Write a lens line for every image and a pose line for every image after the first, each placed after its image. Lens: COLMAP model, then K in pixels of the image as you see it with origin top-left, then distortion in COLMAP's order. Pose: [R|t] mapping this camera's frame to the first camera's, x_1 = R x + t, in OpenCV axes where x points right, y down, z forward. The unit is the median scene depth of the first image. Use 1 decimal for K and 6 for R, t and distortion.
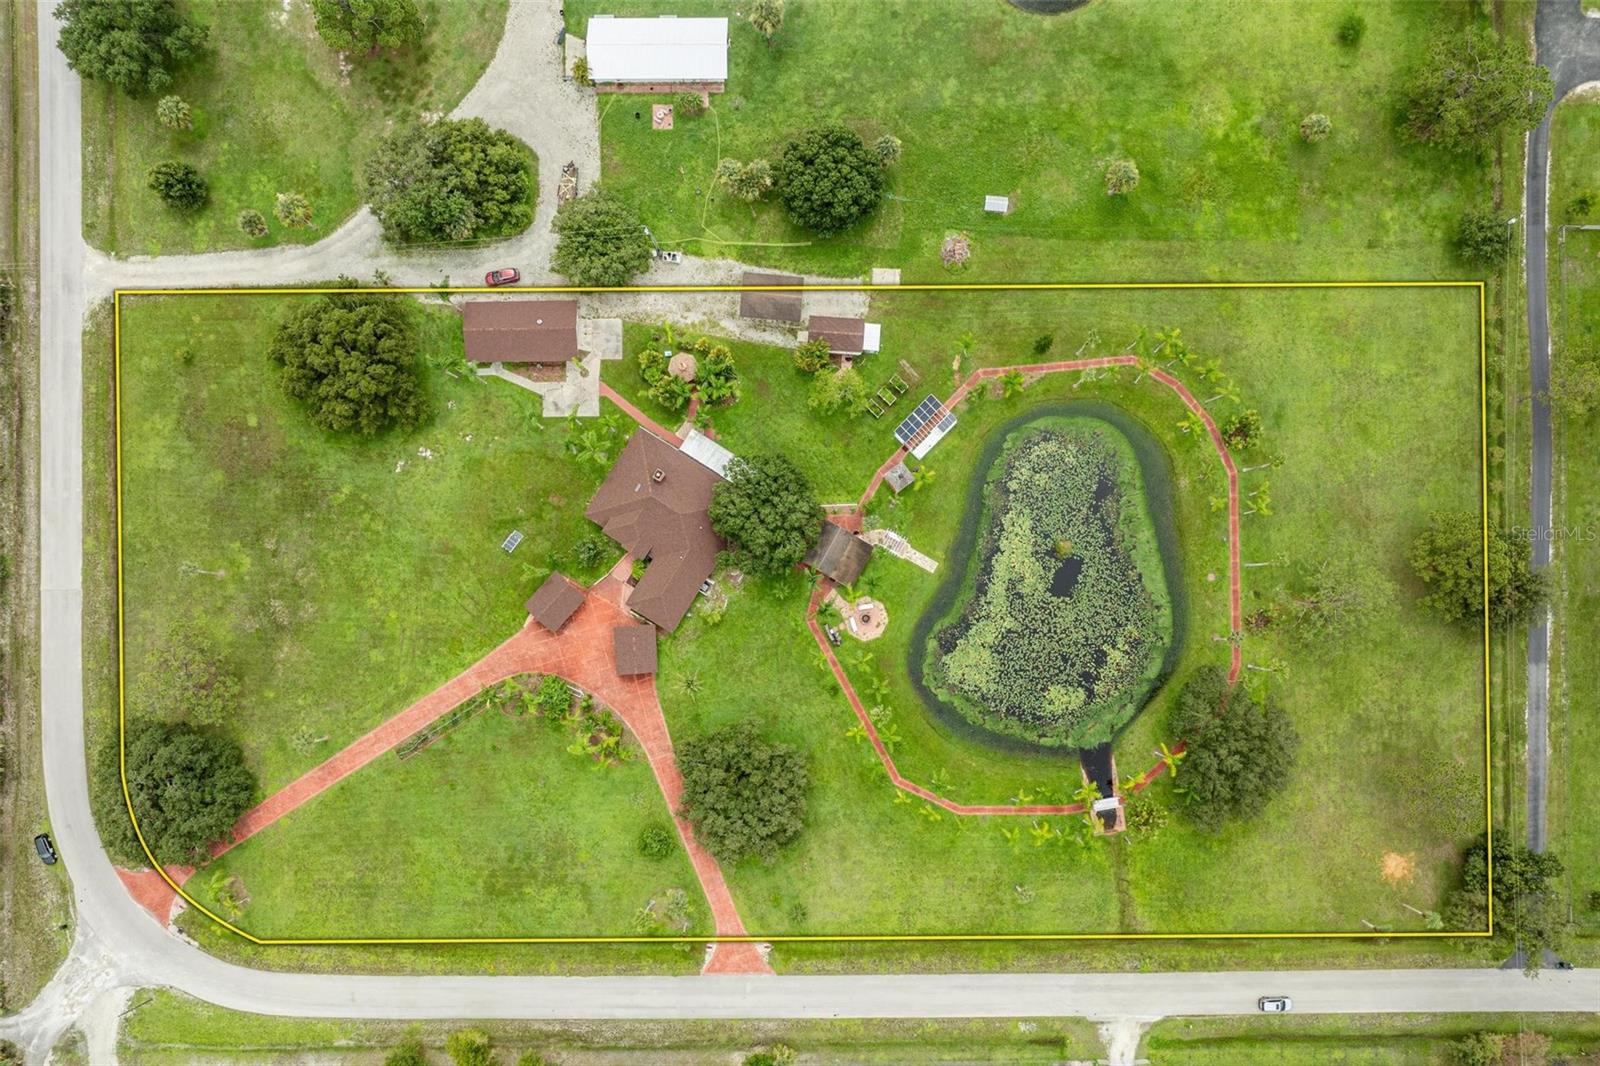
lens RADIAL K [[1125.8, 0, 800.0], [0, 1125.8, 533.0], [0, 0, 1]] dist [-0.040367, 0.028171]
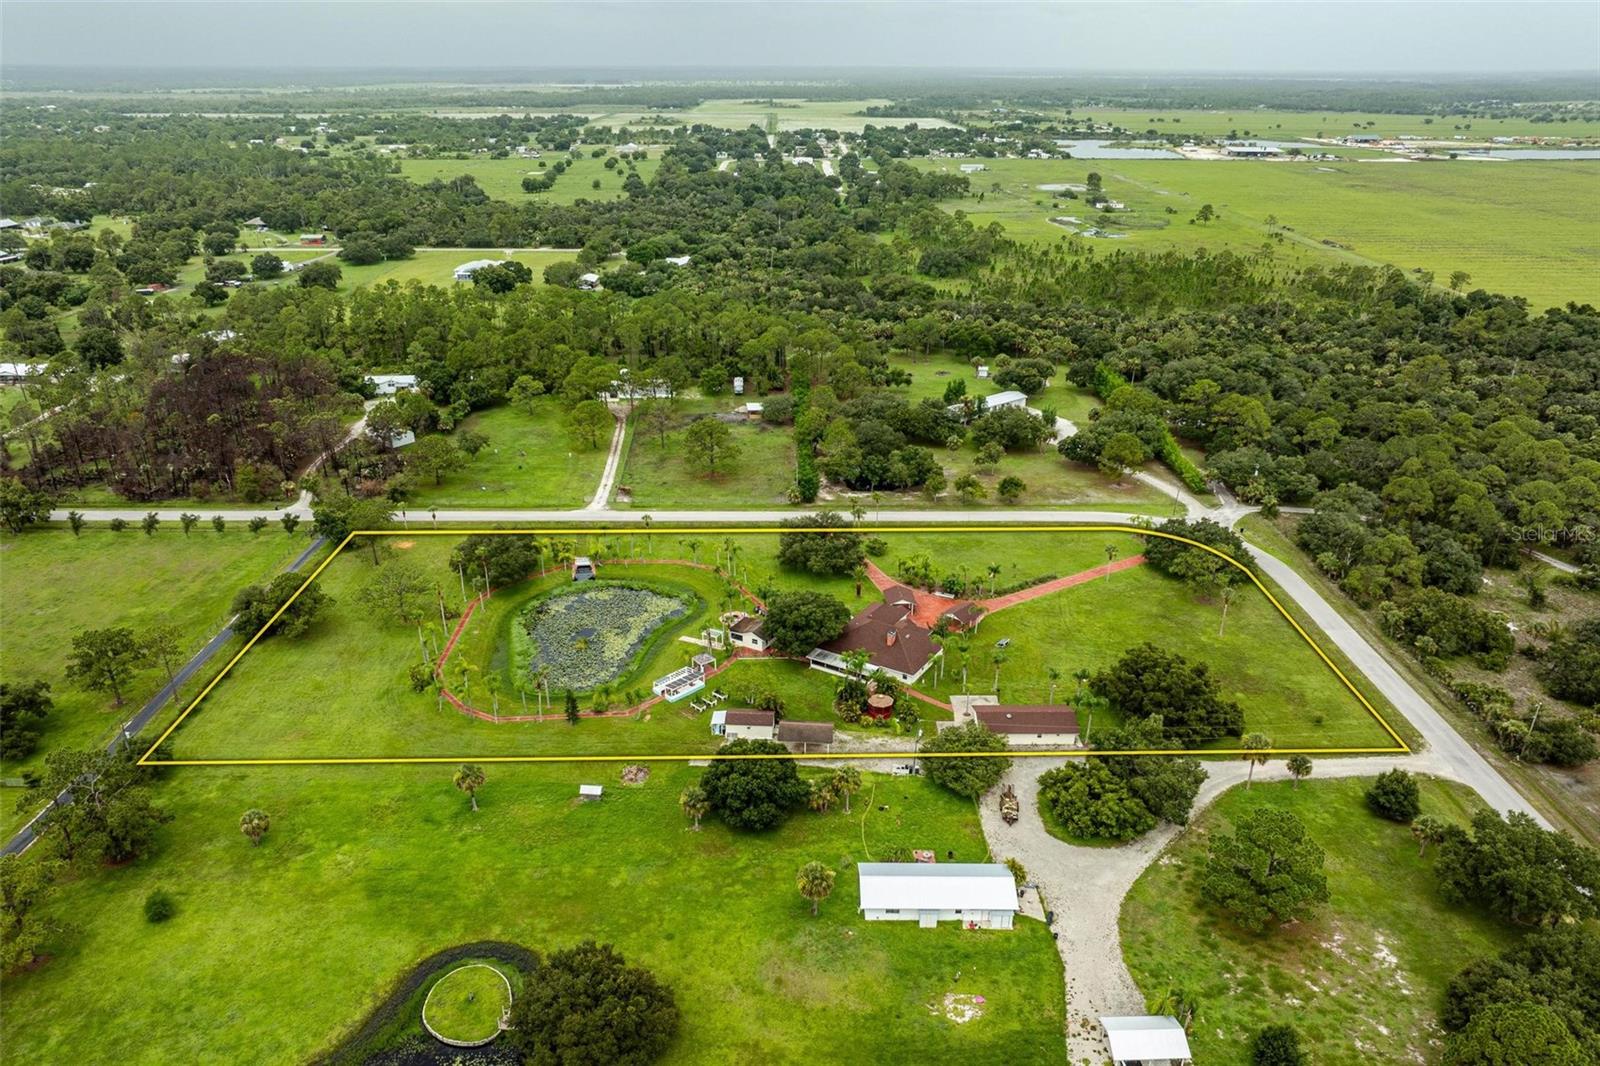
lens RADIAL K [[1125.8, 0, 800.0], [0, 1125.8, 533.0], [0, 0, 1]] dist [-0.040367, 0.028171]
pose [[-0.999968, 0.006319, -0.004856, -0.013731], [-0.006882, -0.377564, 0.925958, -1.151918], [0.004017, 0.925962, 0.377595, 0.384789]]
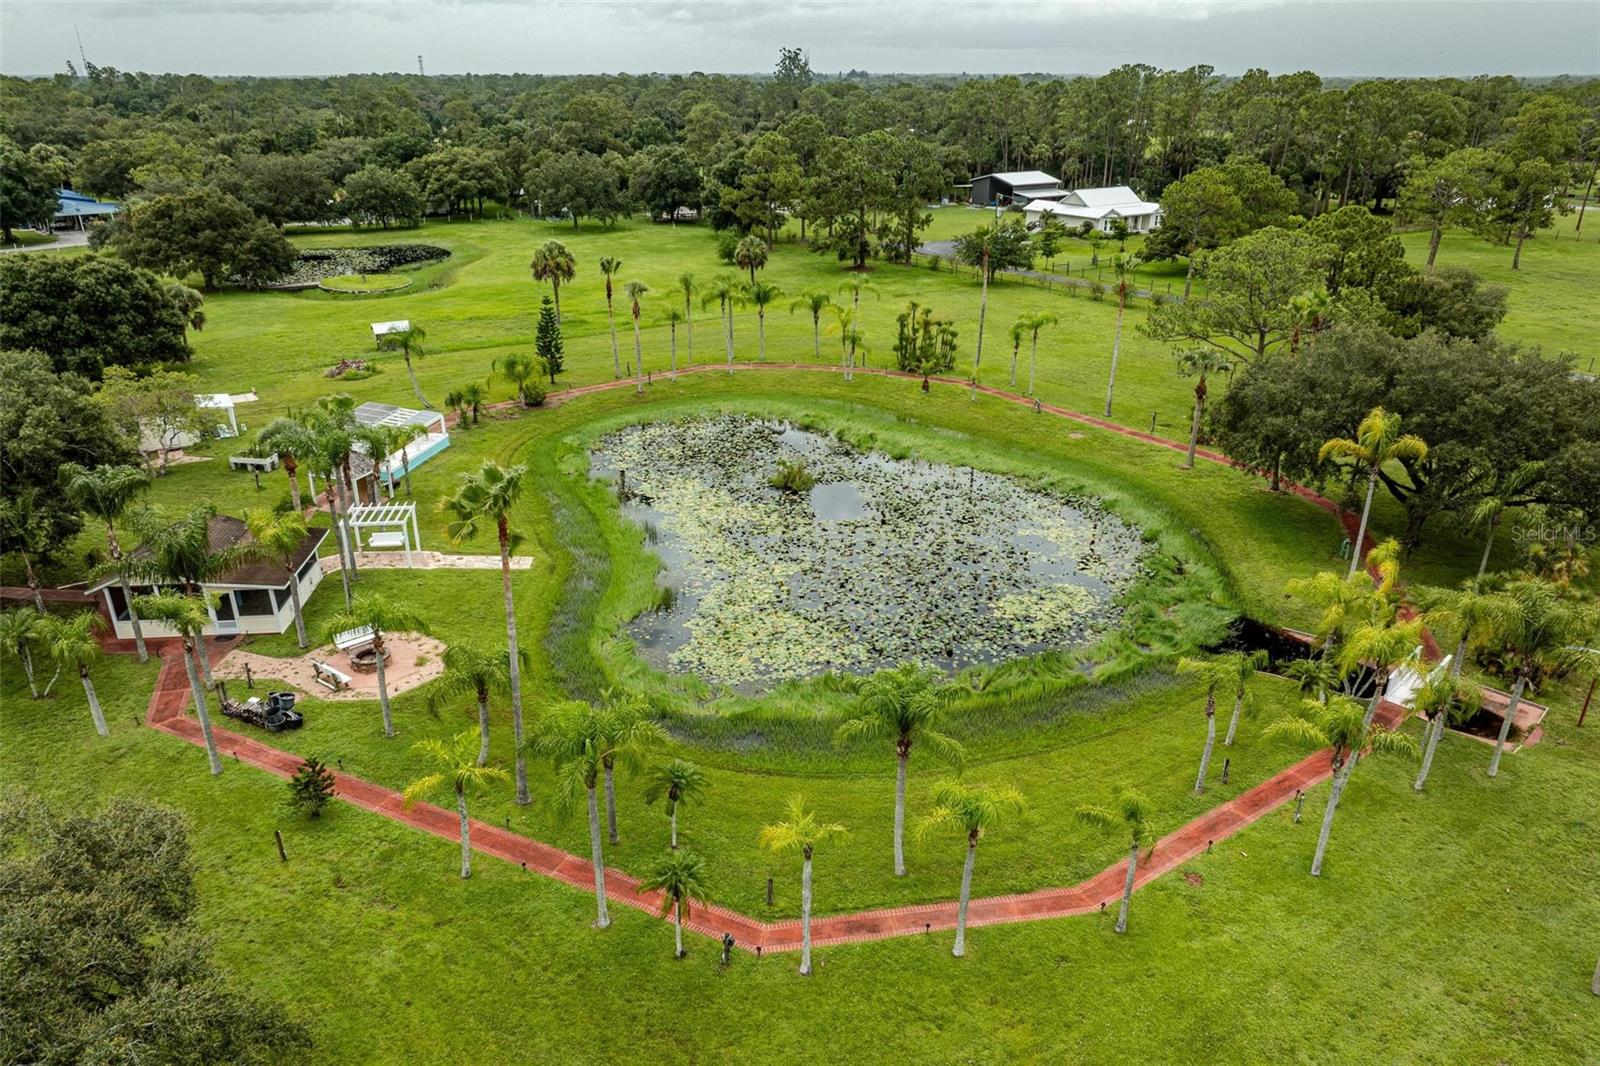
lens RADIAL K [[1145.8, 0, 800.0], [0, 1145.8, 533.0], [0, 0, 1]] dist [-0.019102, -0.004811]
pose [[0.820076, -0.202264, 0.535317, -0.001423], [0.572020, 0.316524, -0.756707, 0.355787], [-0.016386, 0.926770, 0.375273, 0.851945]]
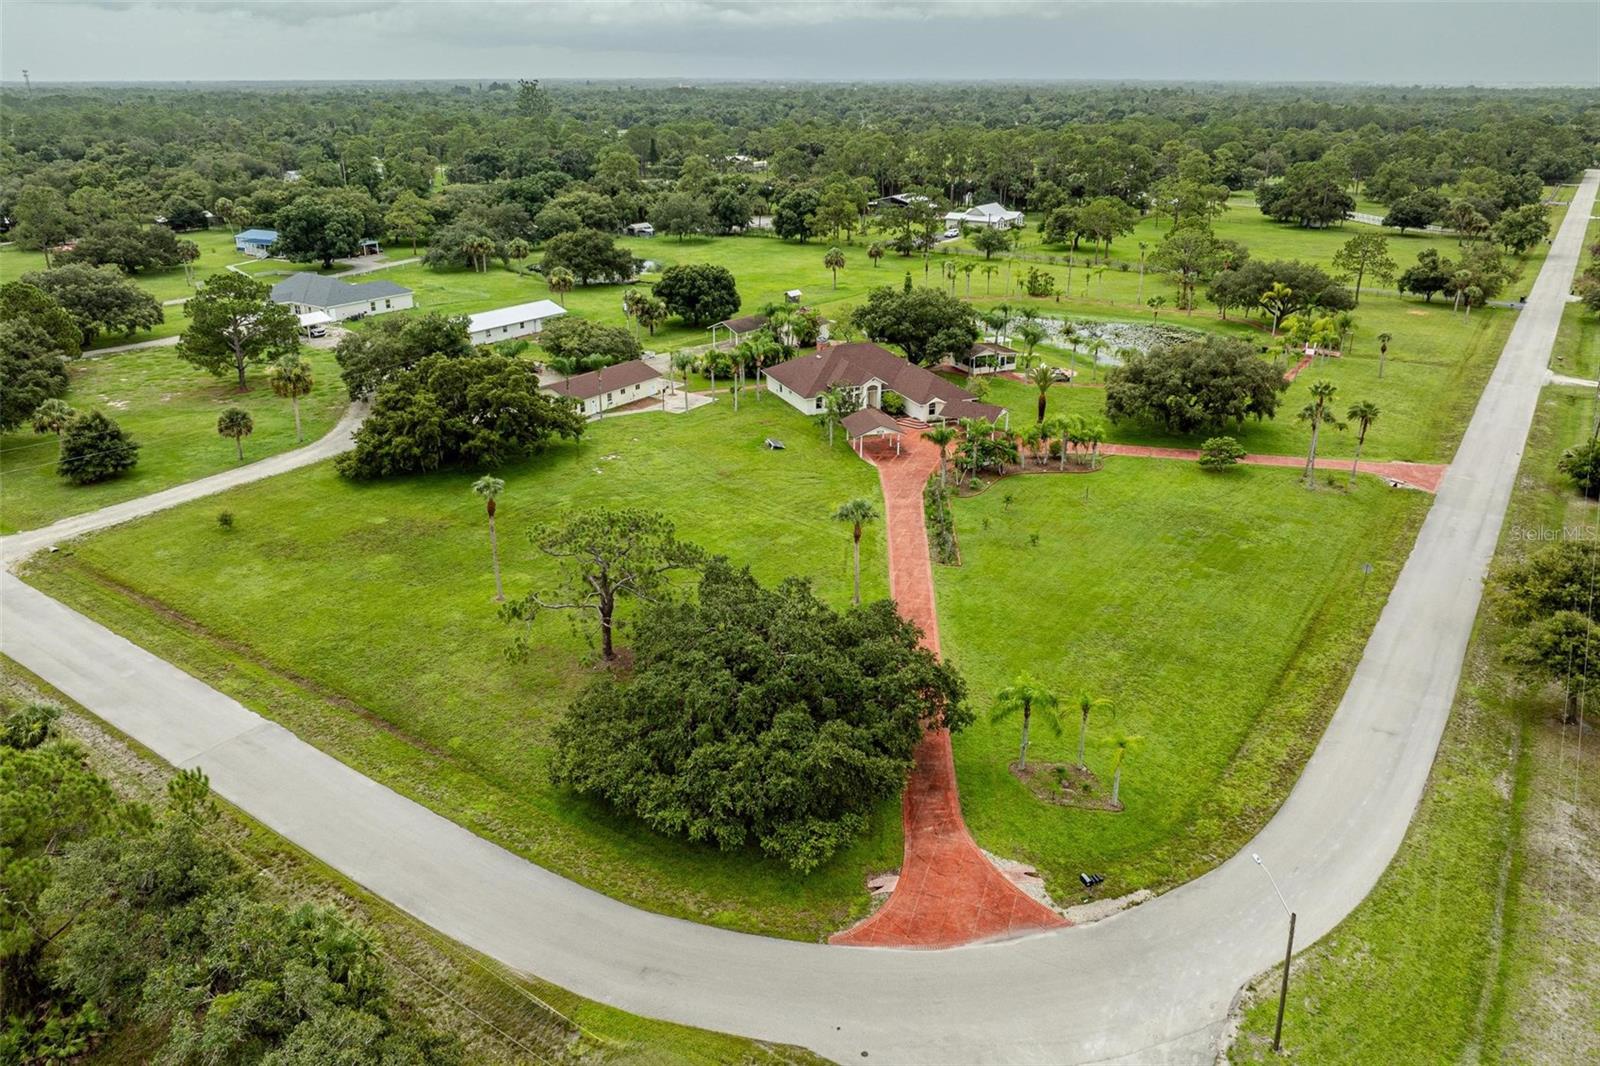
lens RADIAL K [[1139.1, 0, 804.4], [0, 1139.1, 429.3], [0, 0, 1]] dist [-0.036594, 0.031708]
pose [[0.580824, -0.230996, 0.780566, -0.851802], [0.813896, 0.182122, -0.551729, 0.453420], [-0.014711, 0.955757, 0.293788, 0.758011]]
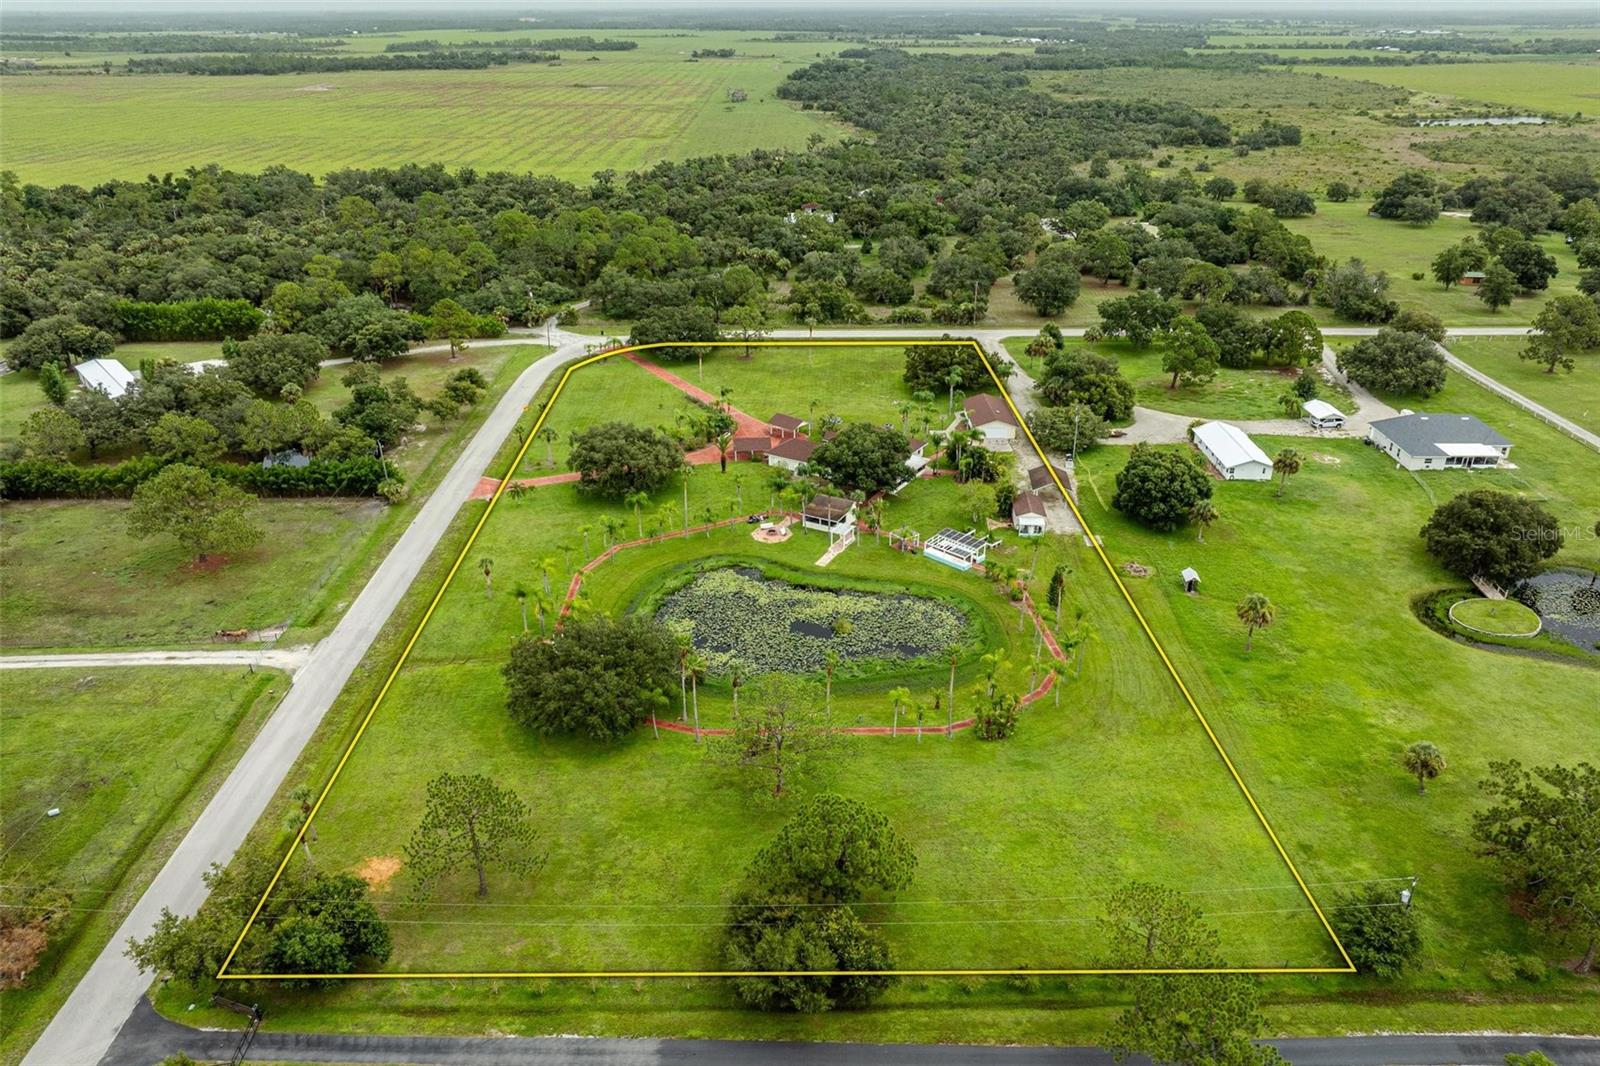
lens RADIAL K [[1145.8, 0, 800.0], [0, 1145.8, 533.0], [0, 0, 1]] dist [-0.019102, -0.004811]
pose [[-0.003437, 0.432050, -0.901843, 1.048936], [-0.999913, 0.010026, 0.008614, 0.039932], [0.012764, 0.901794, 0.431978, 0.522759]]
